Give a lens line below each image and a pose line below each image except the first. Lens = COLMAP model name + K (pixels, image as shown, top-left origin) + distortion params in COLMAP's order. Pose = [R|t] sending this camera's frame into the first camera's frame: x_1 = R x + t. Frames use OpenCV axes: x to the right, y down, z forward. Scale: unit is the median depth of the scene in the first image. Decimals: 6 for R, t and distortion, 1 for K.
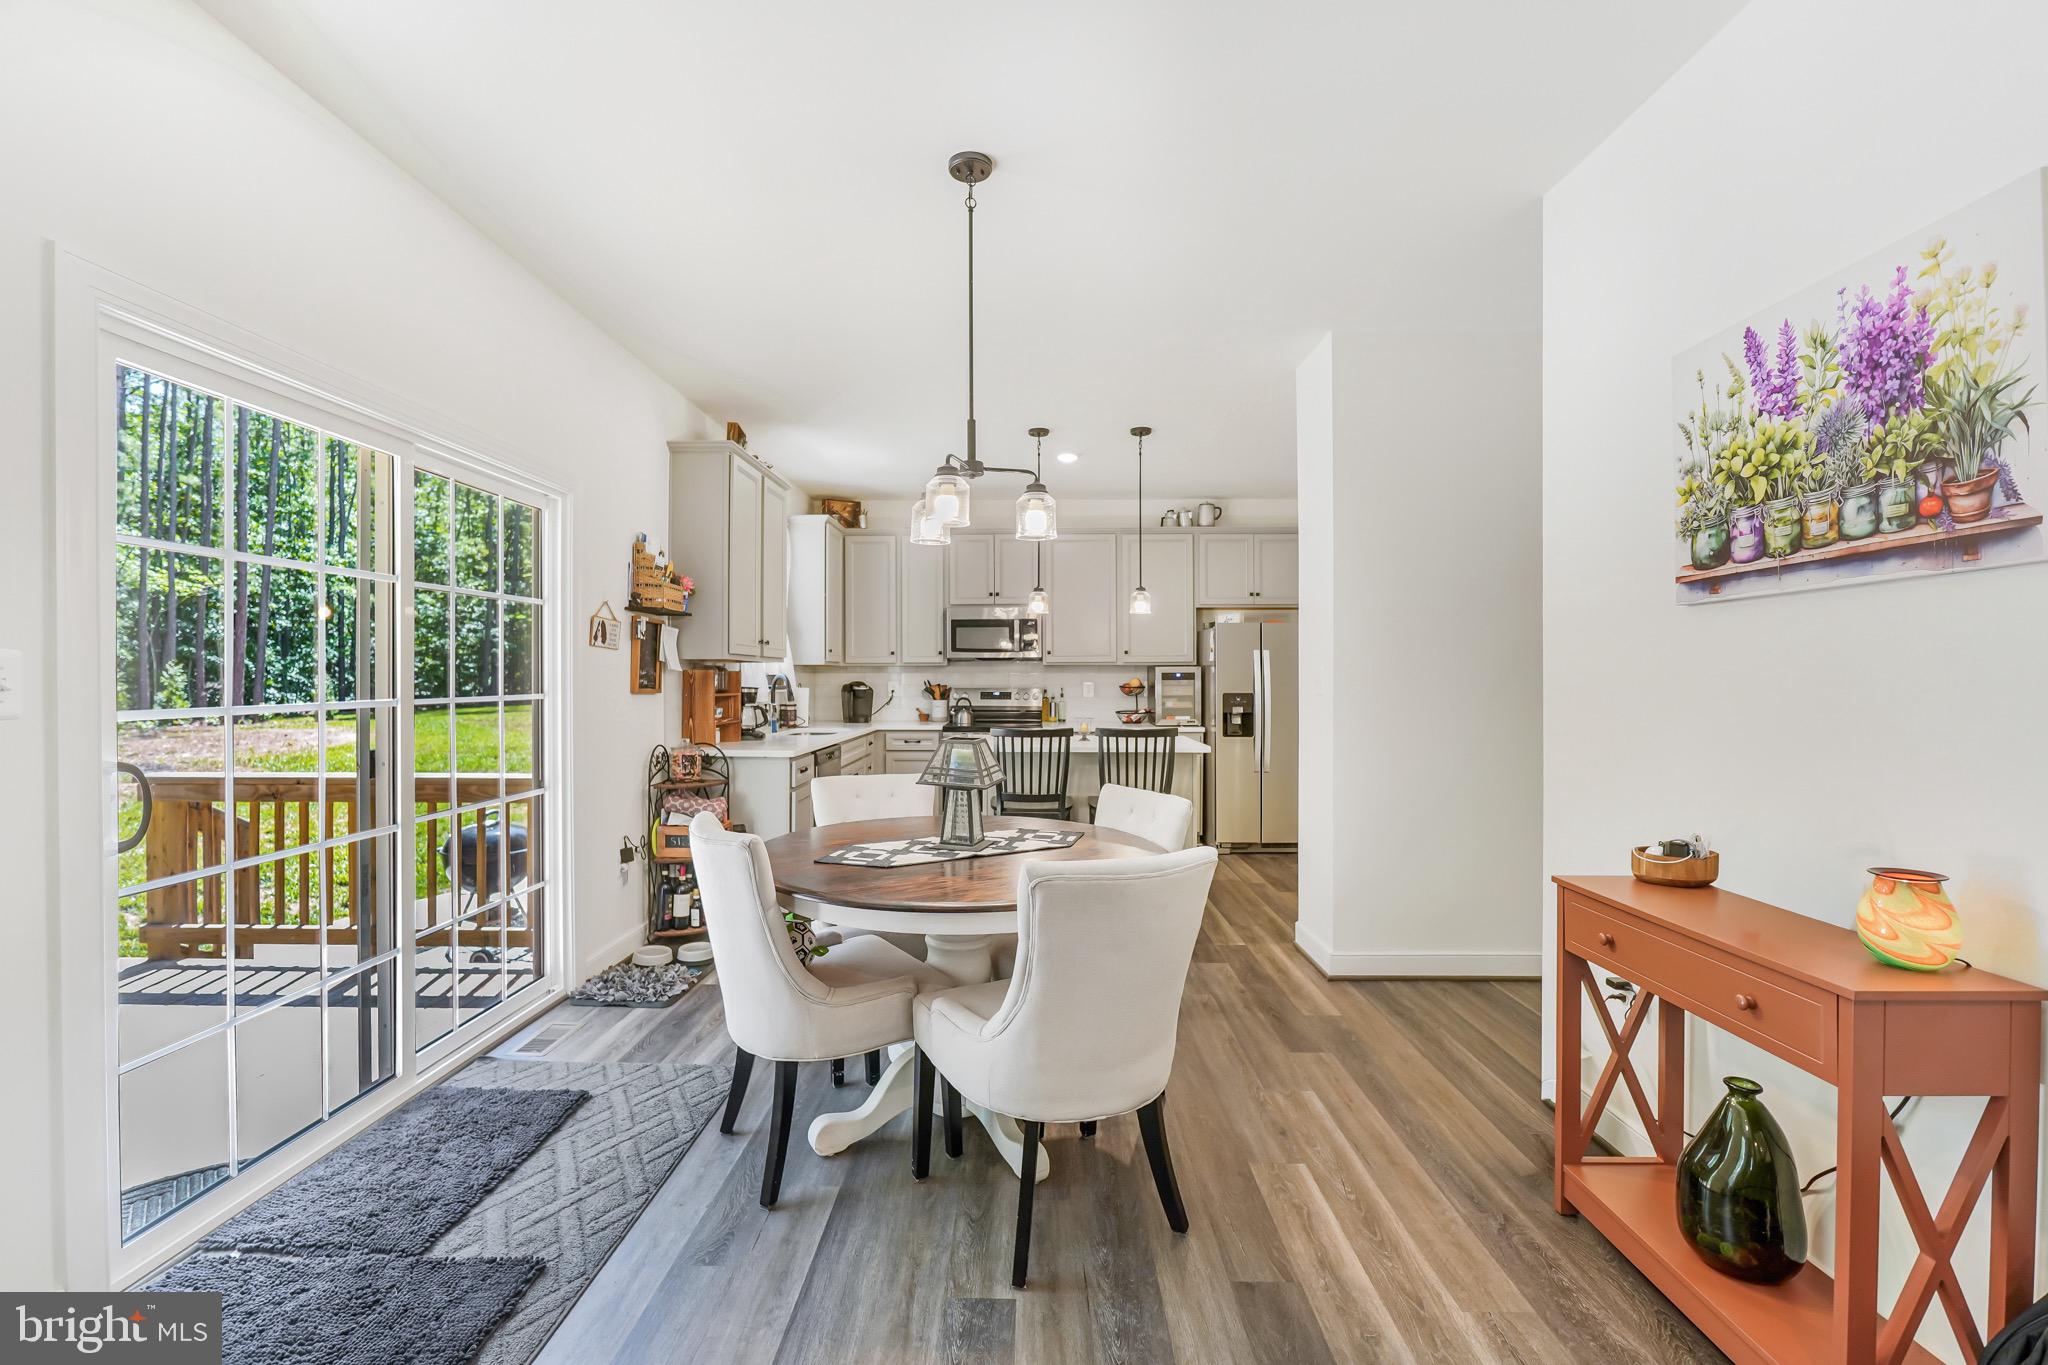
lens RADIAL K [[889.0, 0, 1010.1], [0, 889.0, 673.0], [0, 0, 1]] dist [-0.012208, 0.001293]
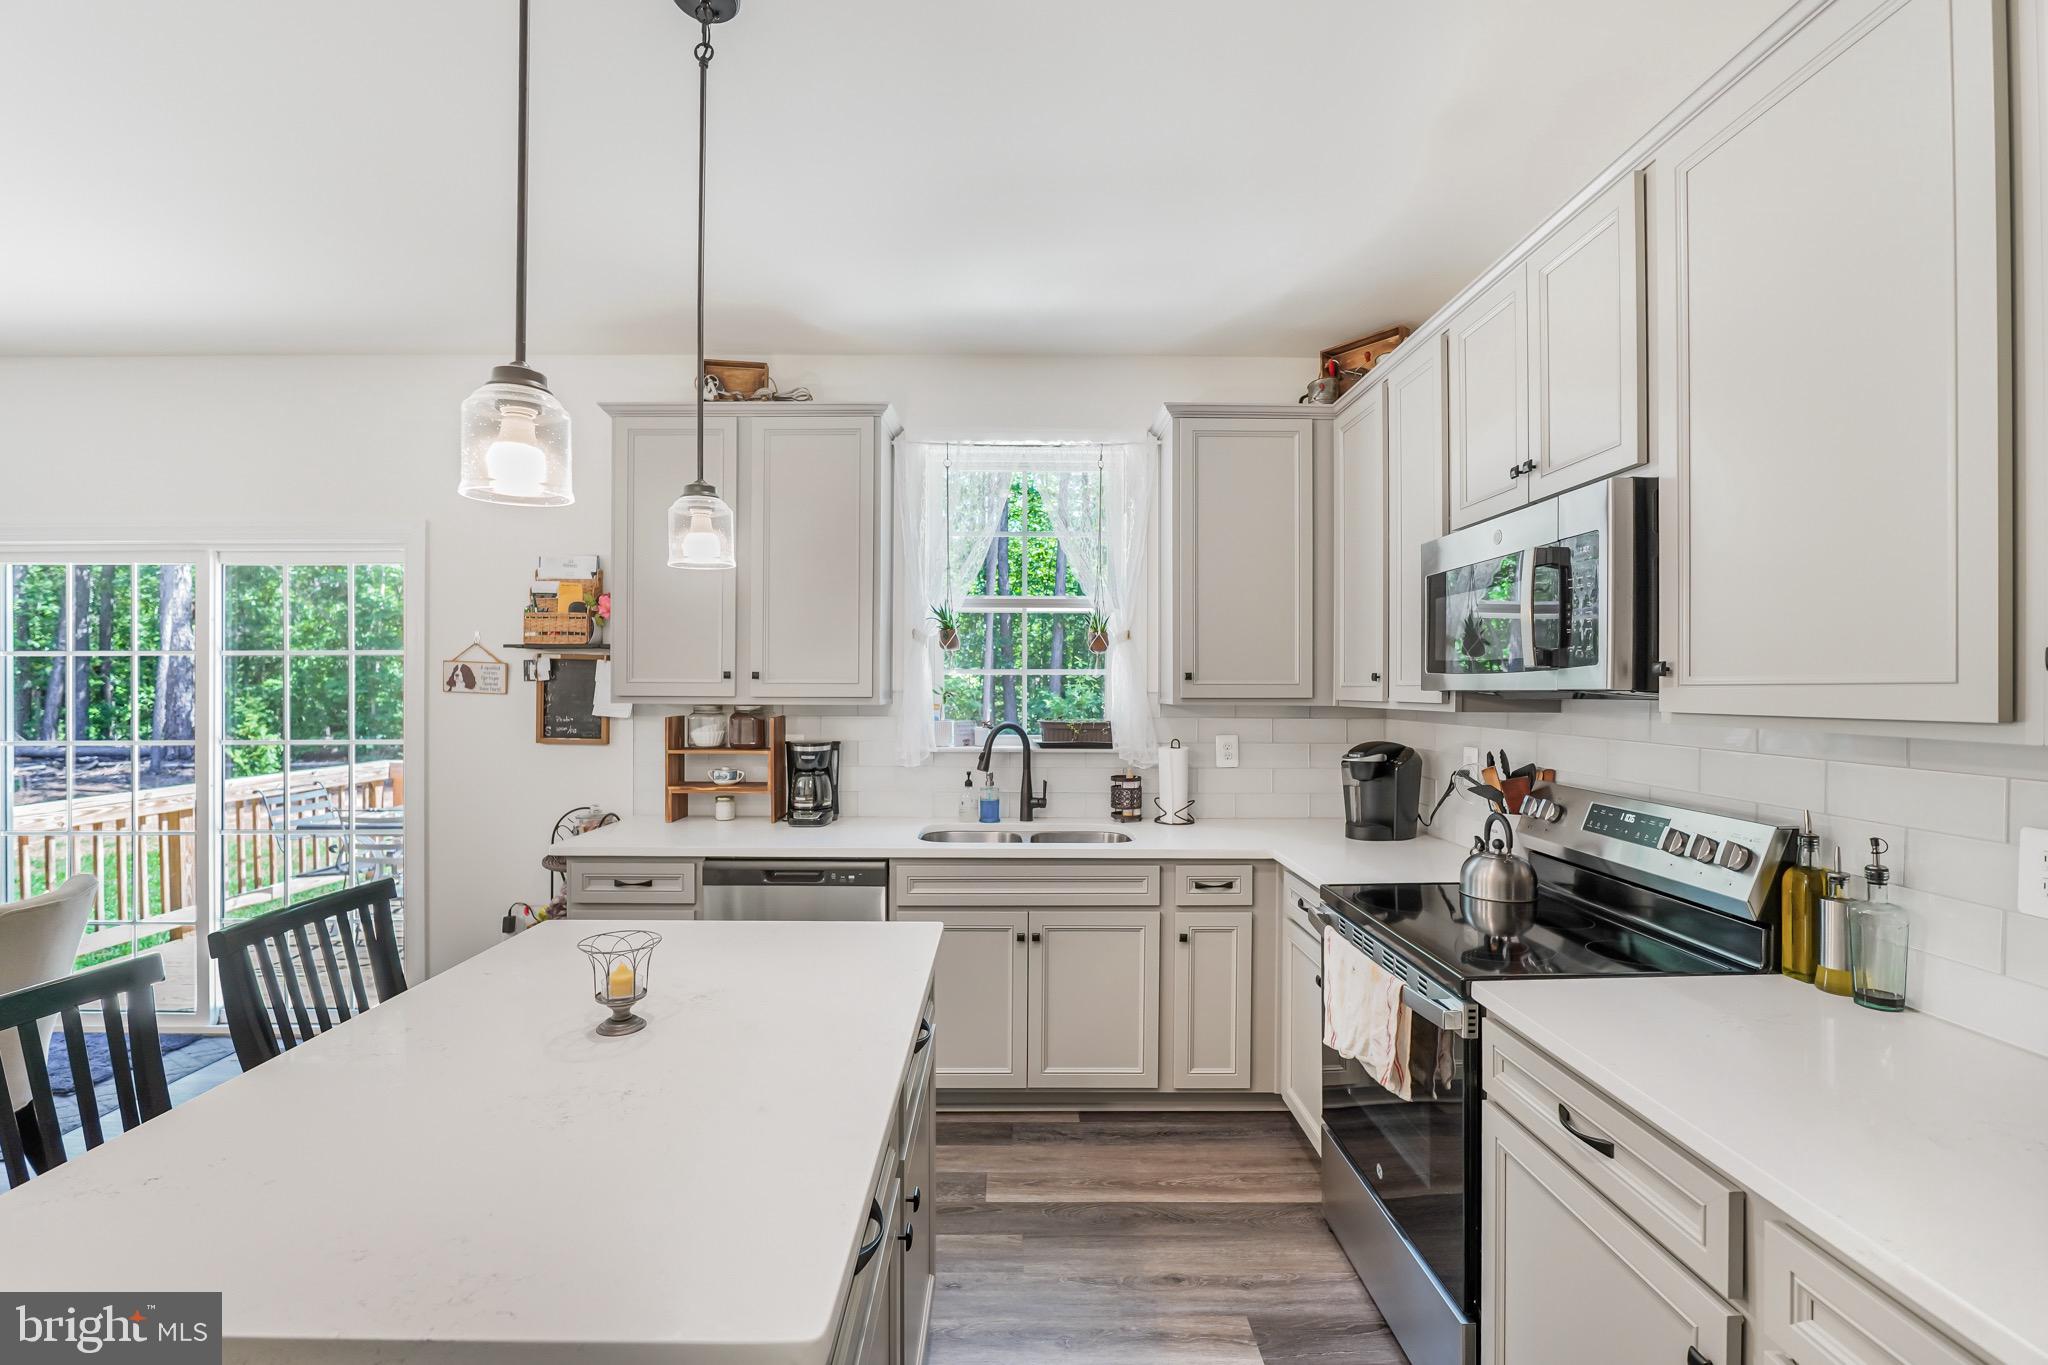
lens RADIAL K [[889.0, 0, 1015.2], [0, 889.0, 681.2], [0, 0, 1]] dist [-0.012208, 0.001293]
pose [[0.031133, 0.000754, -0.999515, 0.285666], [0.004327, 0.999990, 0.000890, -0.022880], [0.999506, -0.004353, 0.031129, 0.901824]]
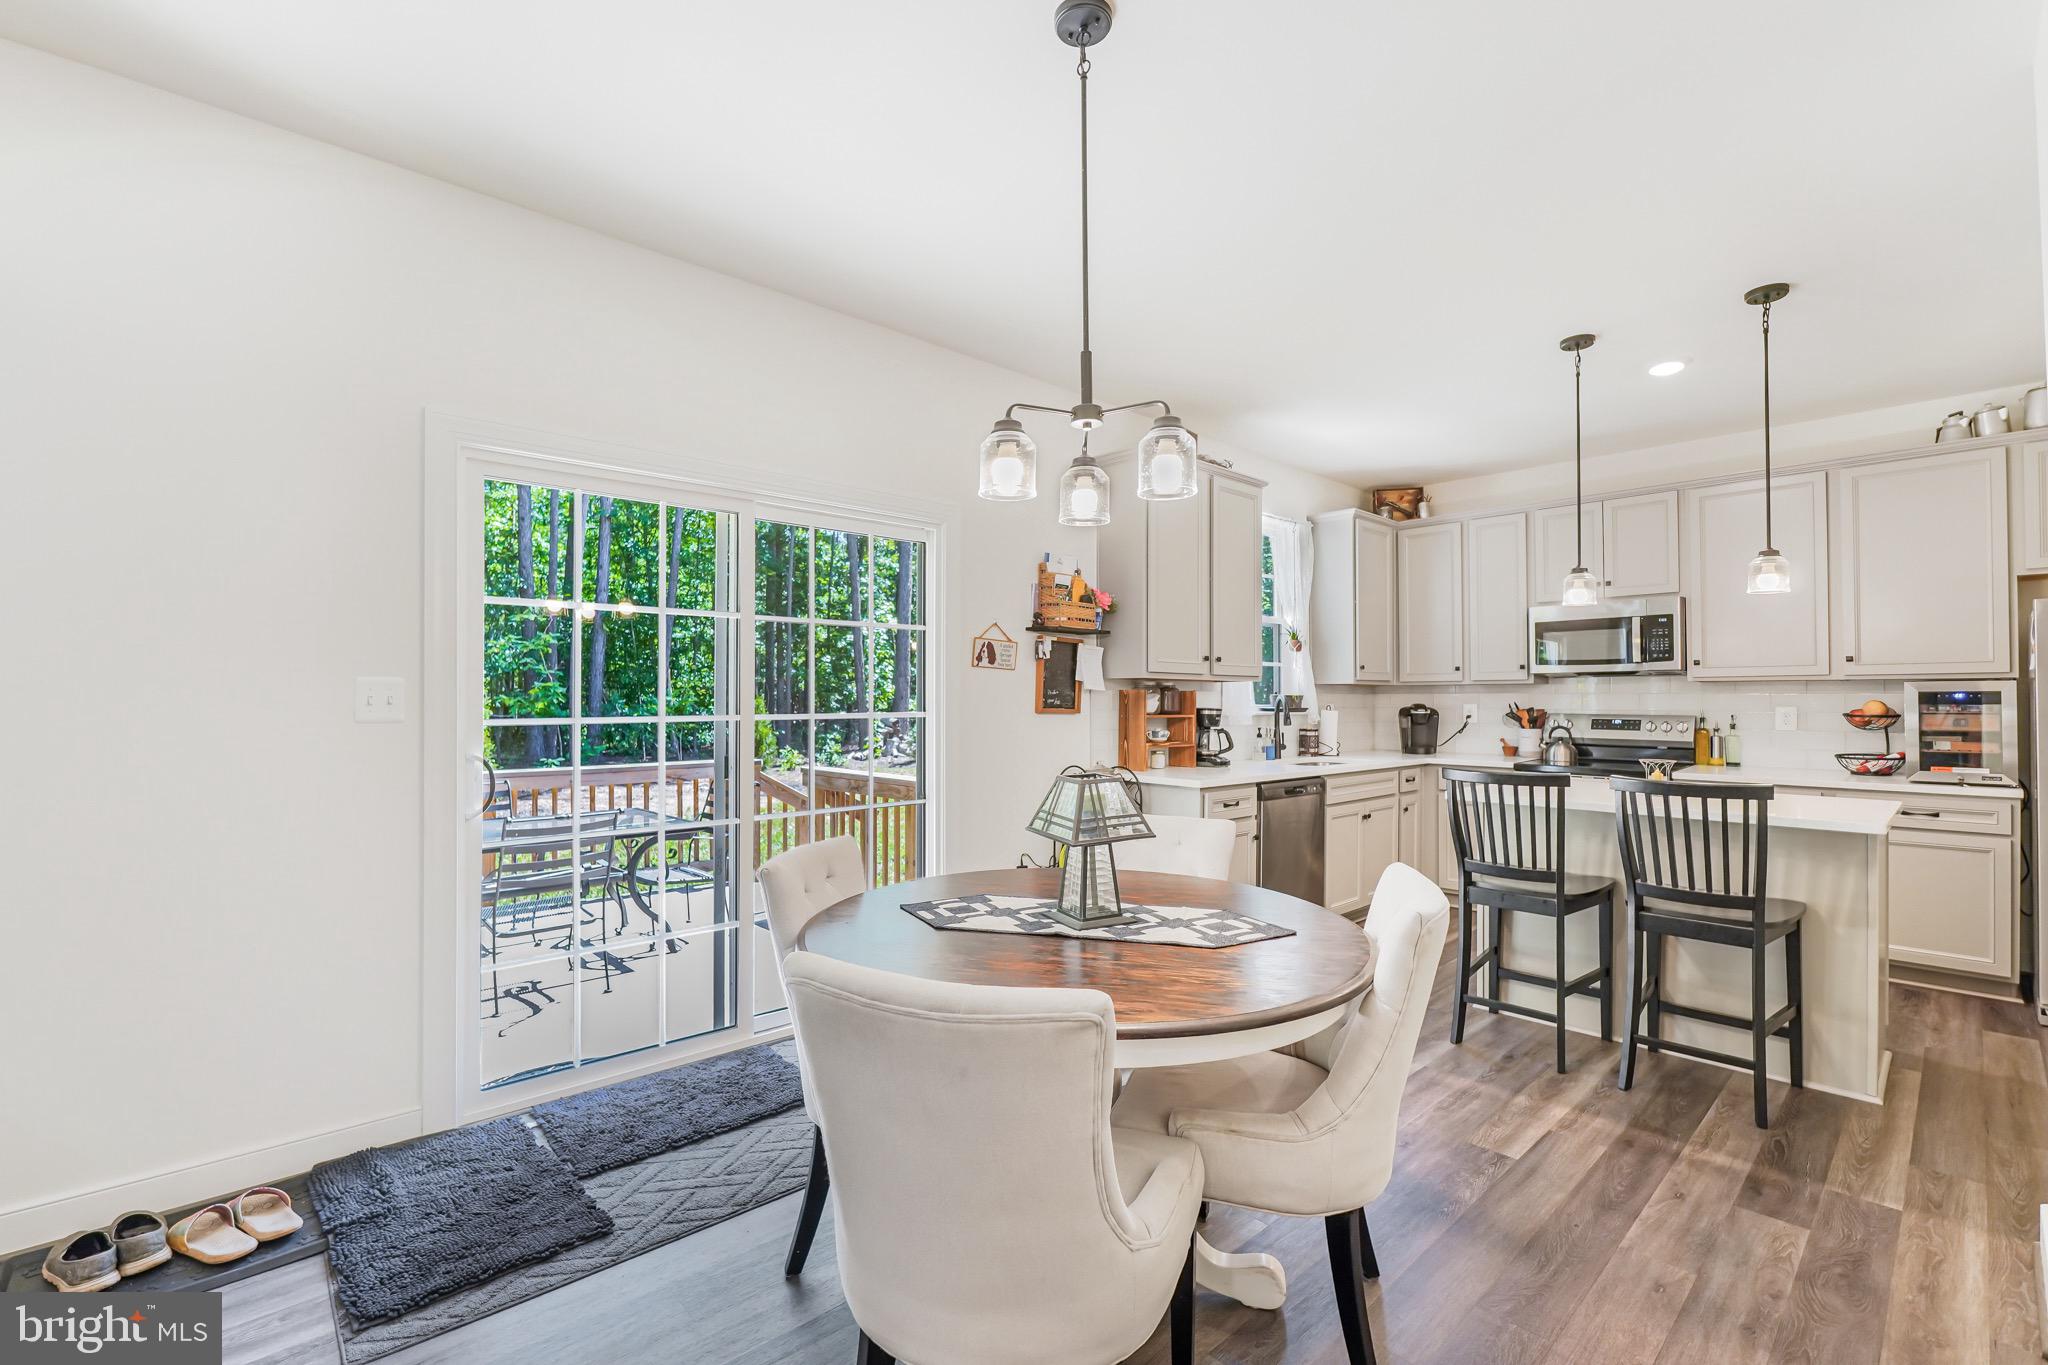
lens RADIAL K [[889.0, 0, 1017.4], [0, 889.0, 686.1], [0, 0, 1]] dist [-0.012208, 0.001293]
pose [[0.696909, -0.008246, -0.717112, 0.179577], [0.000438, 0.999939, -0.011073, 0.002410], [0.717160, 0.007402, 0.696870, 0.173791]]
